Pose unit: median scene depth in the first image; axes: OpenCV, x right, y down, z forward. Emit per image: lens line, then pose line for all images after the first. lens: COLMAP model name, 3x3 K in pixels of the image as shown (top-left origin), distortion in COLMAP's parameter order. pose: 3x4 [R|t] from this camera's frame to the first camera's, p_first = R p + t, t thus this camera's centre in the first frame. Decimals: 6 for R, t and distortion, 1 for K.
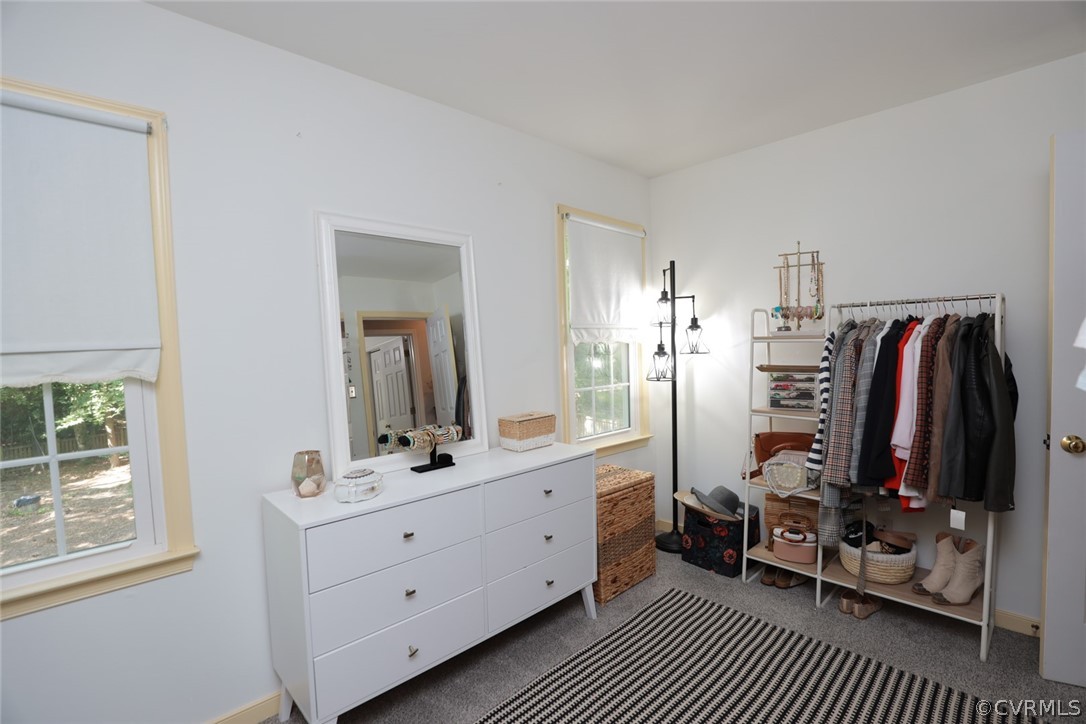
lens RADIAL K [[496.8, 0, 543.0], [0, 496.8, 368.0], [0, 0, 1]] dist [-0.030450, 0.001106]
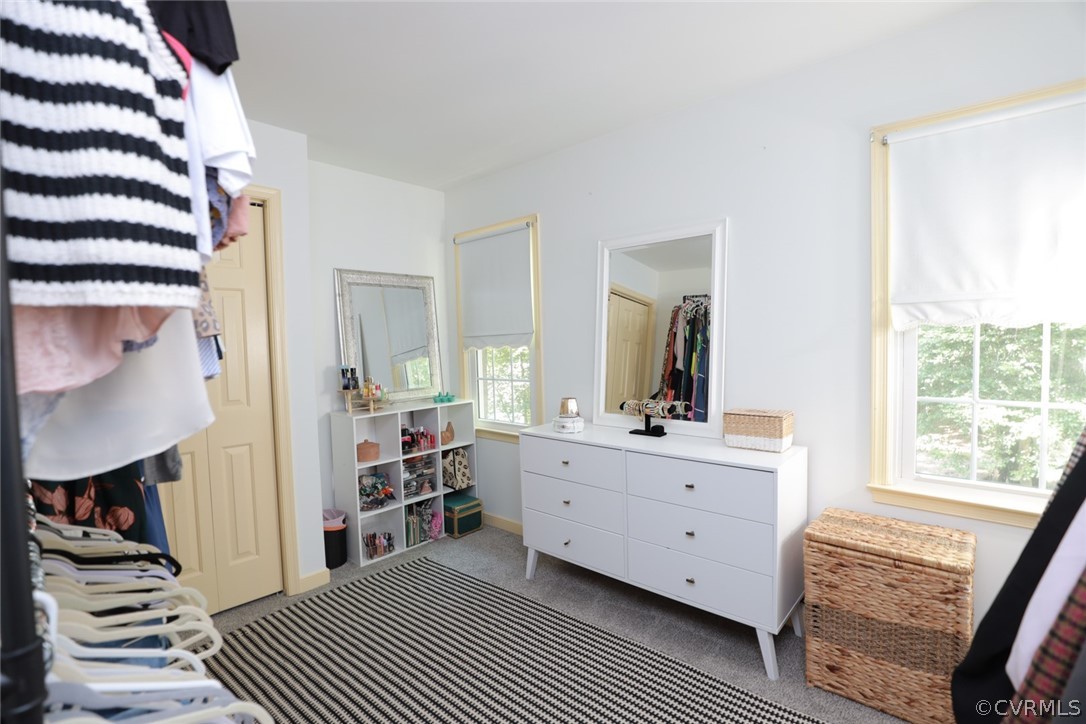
lens RADIAL K [[496.8, 0, 543.0], [0, 496.8, 368.0], [0, 0, 1]] dist [-0.030450, 0.001106]
pose [[0.077930, 0.085202, -0.993311, 0.769400], [-0.025052, 0.996194, 0.083484, -0.042120], [0.996644, 0.018378, 0.079768, 0.533249]]
